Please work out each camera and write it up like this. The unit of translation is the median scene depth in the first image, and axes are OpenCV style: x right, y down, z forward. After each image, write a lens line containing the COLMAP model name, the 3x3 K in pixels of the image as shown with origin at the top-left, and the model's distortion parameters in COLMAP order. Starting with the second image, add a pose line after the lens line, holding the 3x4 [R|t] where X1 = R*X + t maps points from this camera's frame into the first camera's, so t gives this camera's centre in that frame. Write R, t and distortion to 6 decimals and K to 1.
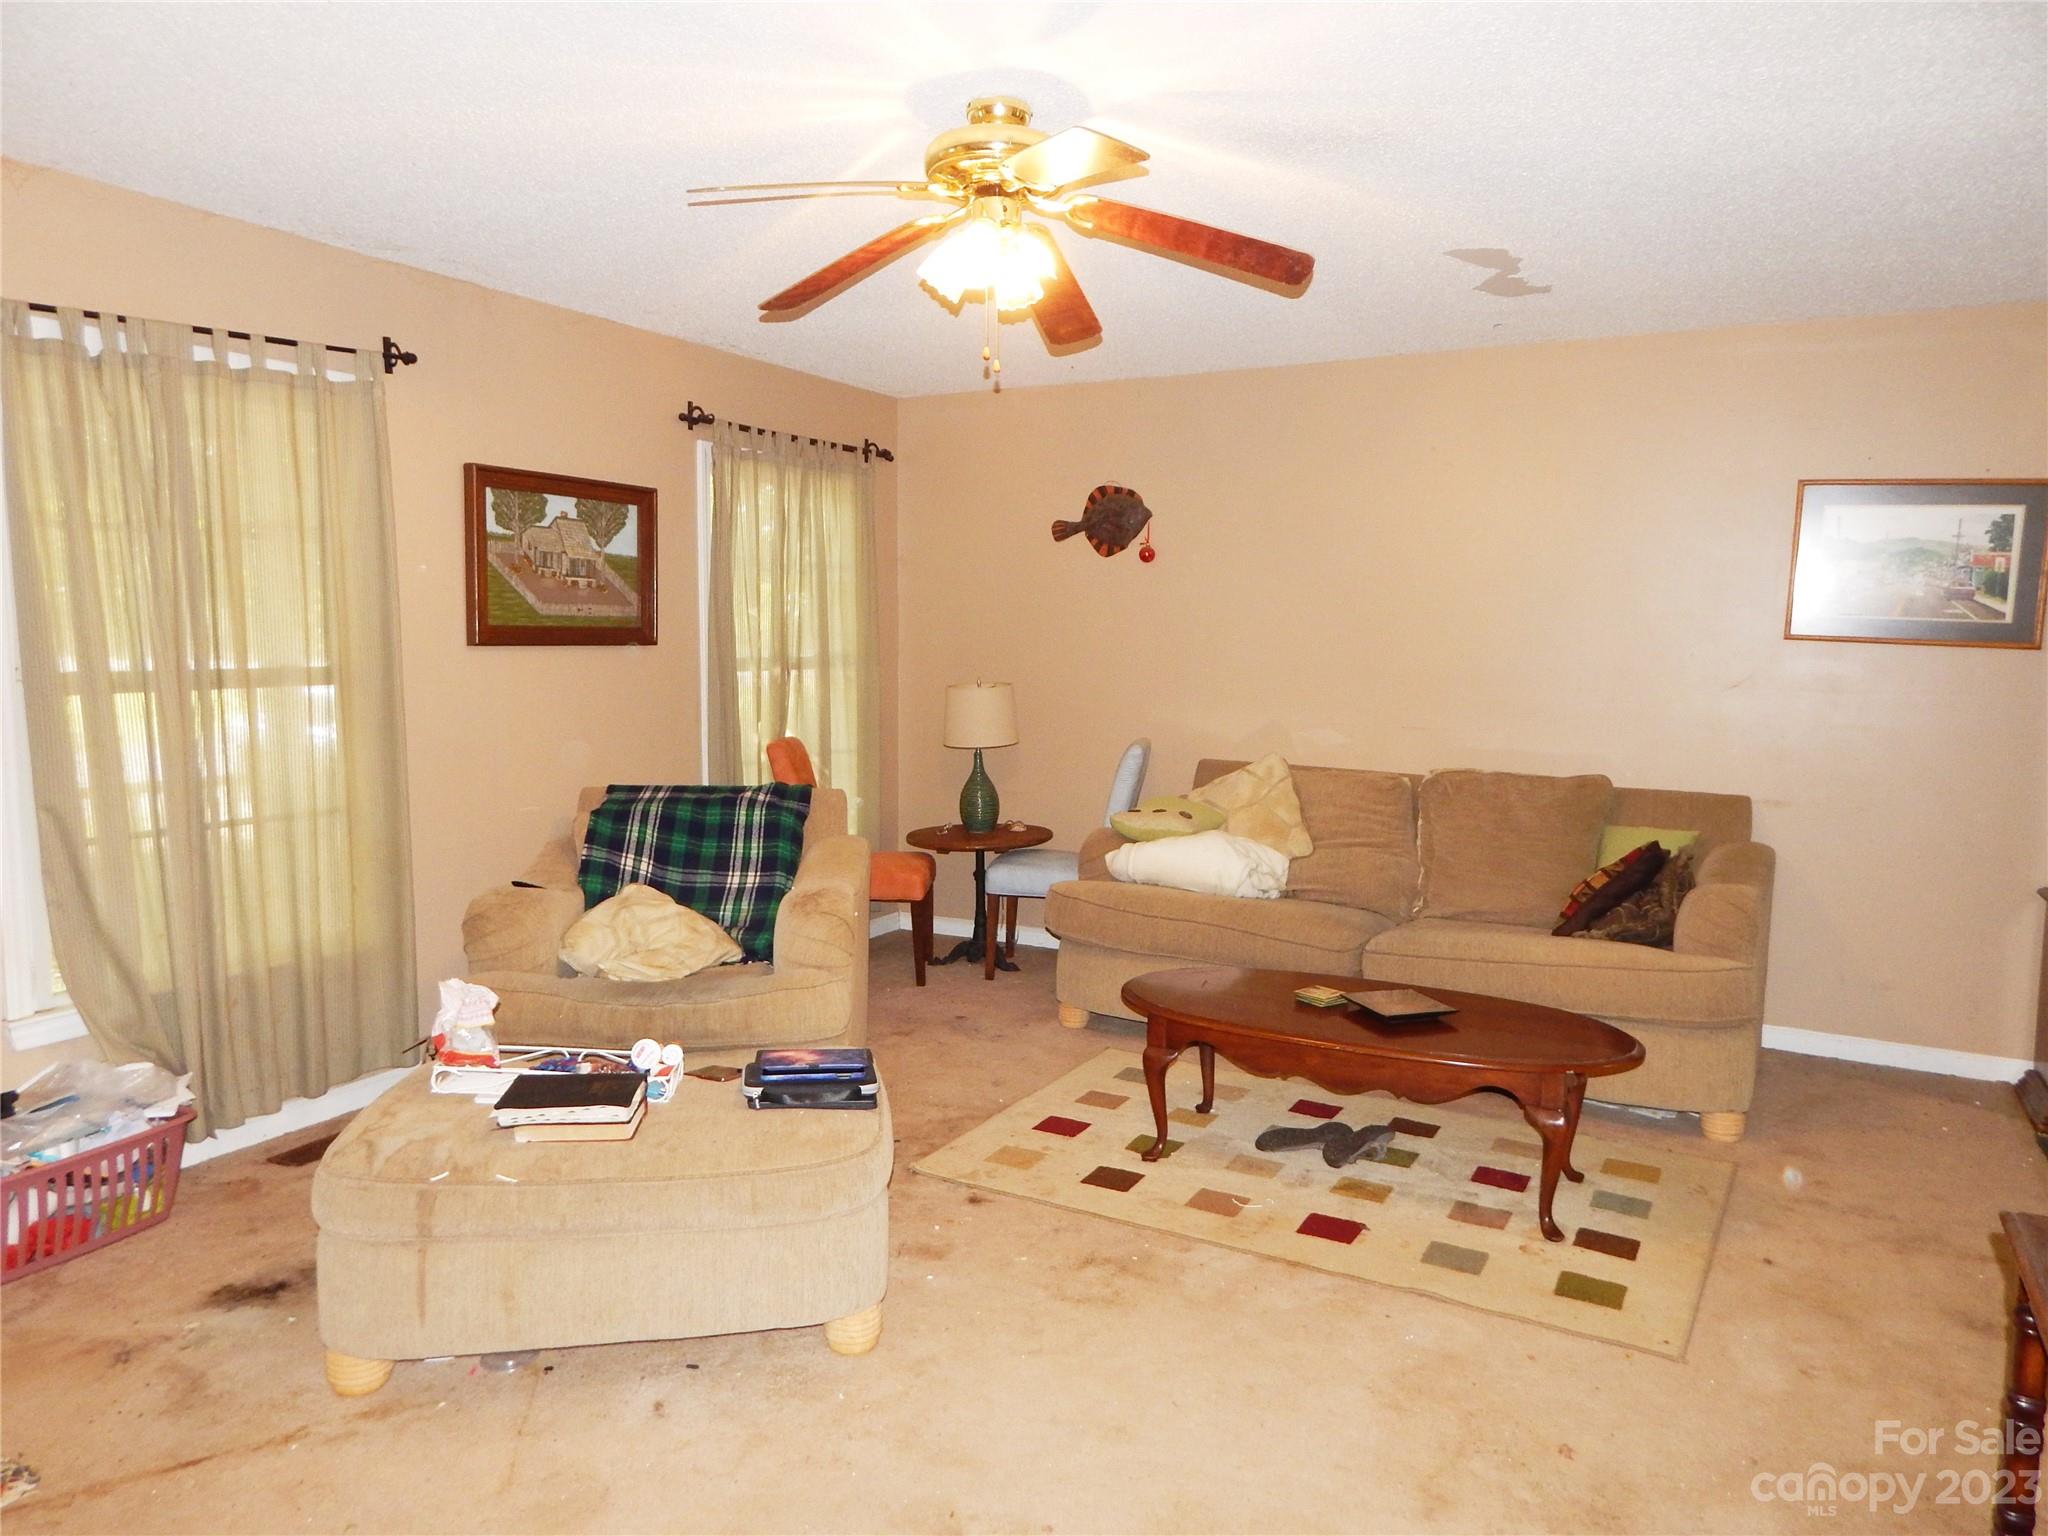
lens RADIAL K [[1380.7, 0, 1035.3], [0, 1380.7, 748.2], [0, 0, 1]] dist [0.069292, -0.036045]
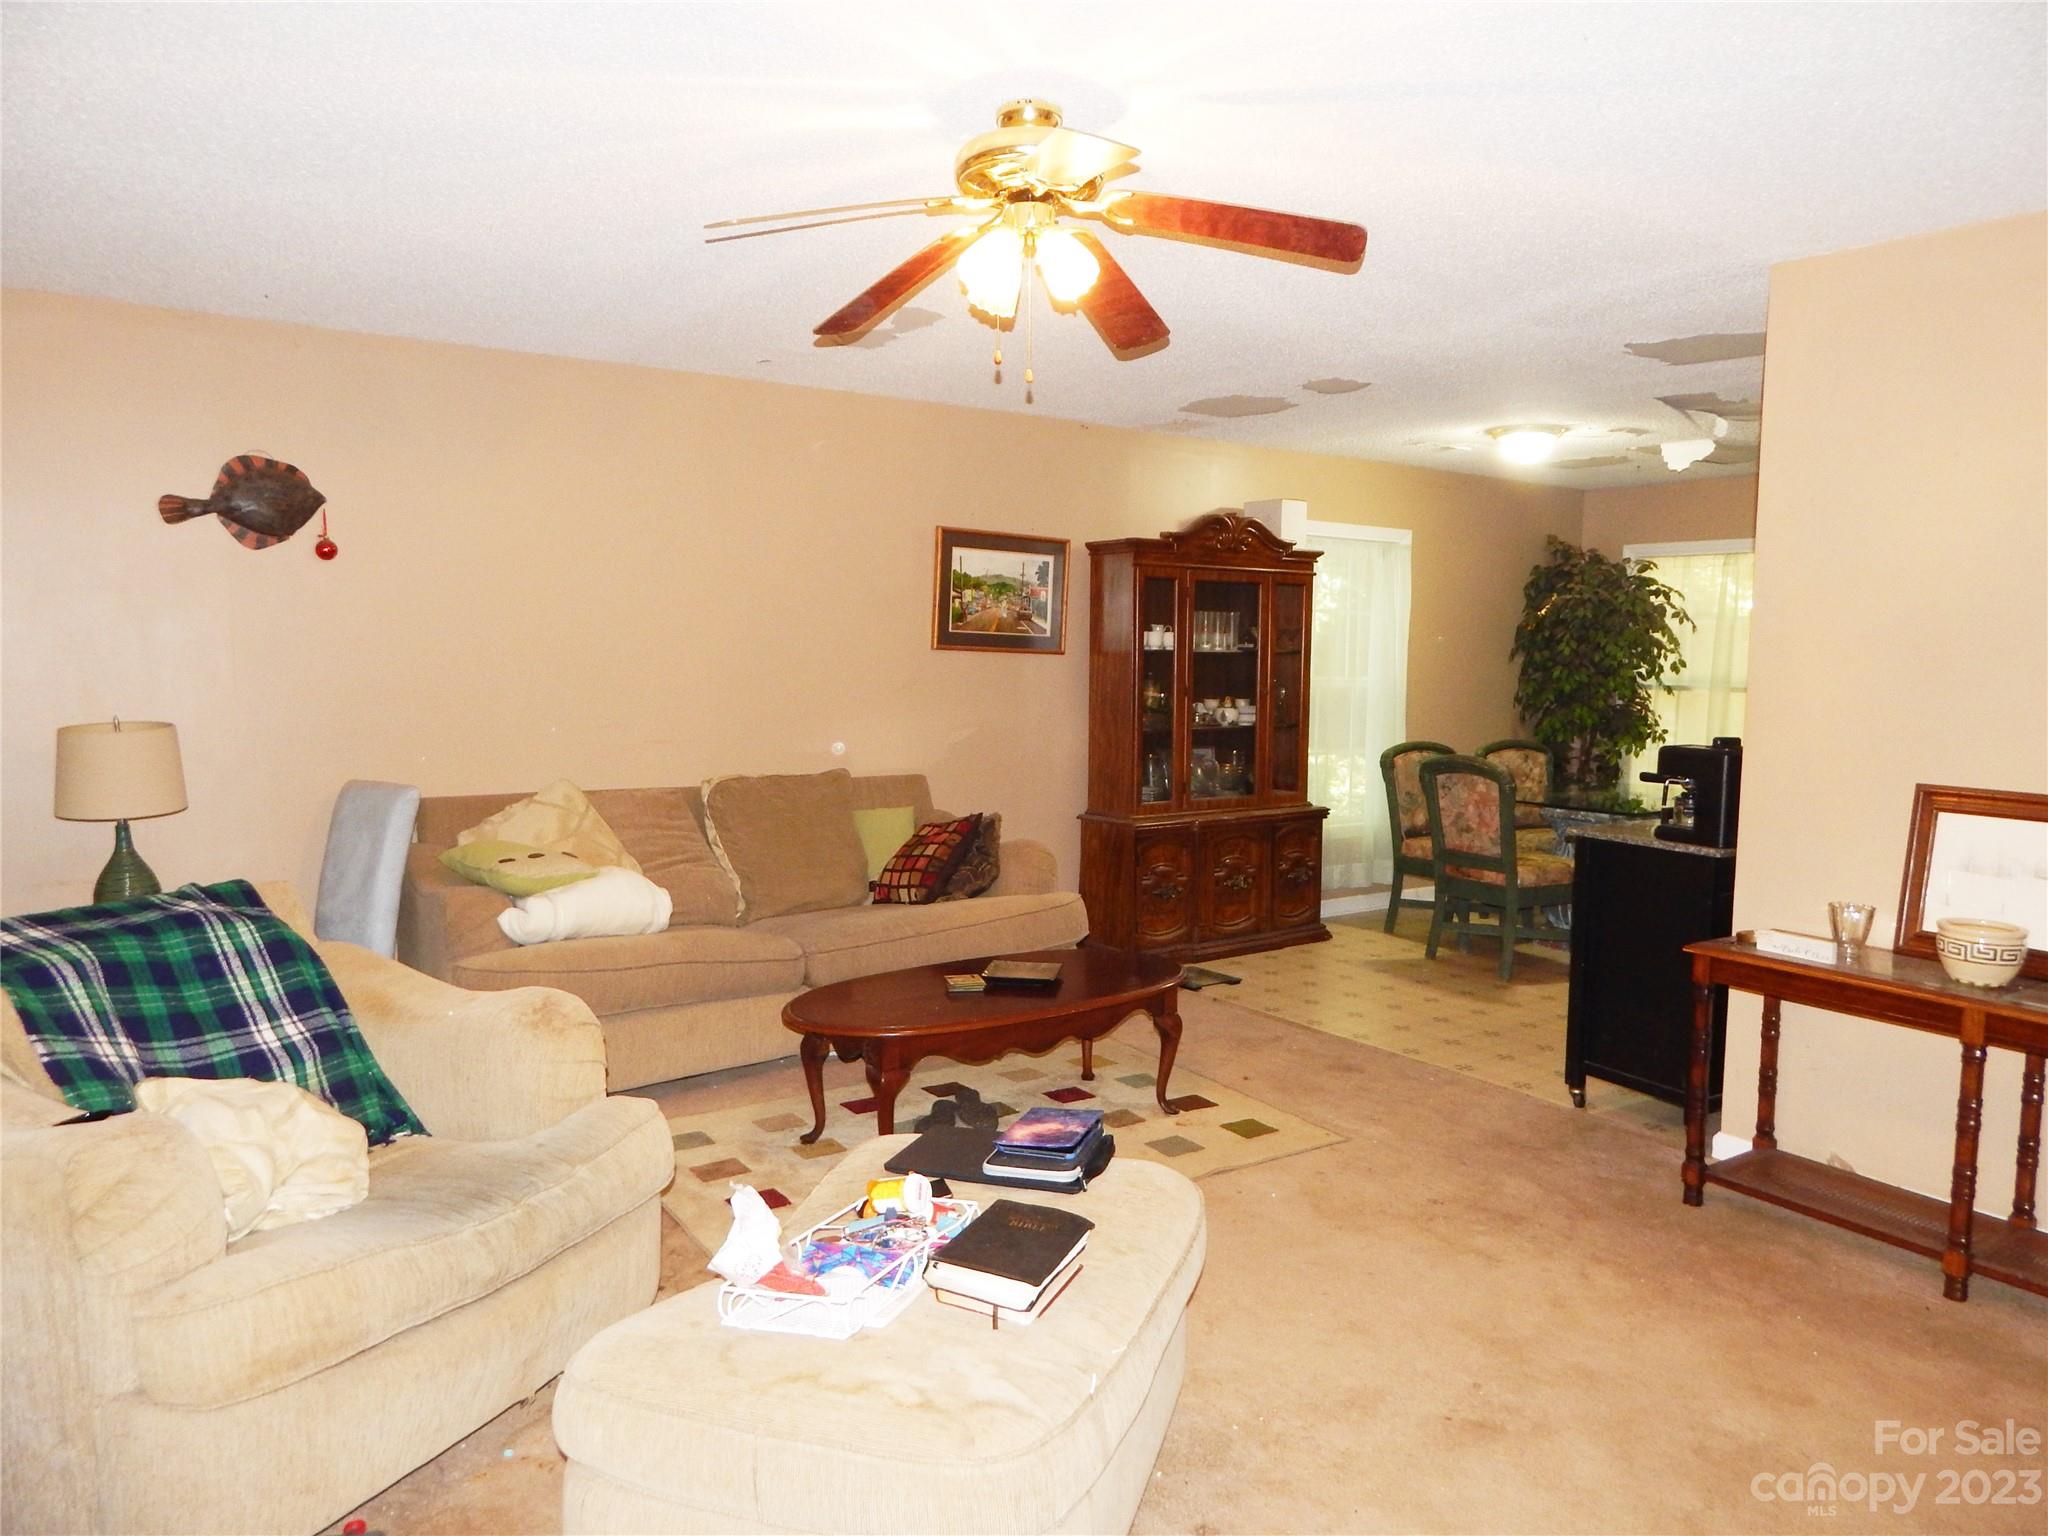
lens RADIAL K [[1380.7, 0, 1035.3], [0, 1380.7, 748.2], [0, 0, 1]] dist [0.069292, -0.036045]
pose [[0.468494, -0.069911, 0.880696, -0.582418], [0.093050, 0.995224, 0.029503, -0.019797], [-0.878553, 0.068126, 0.472761, 0.375385]]
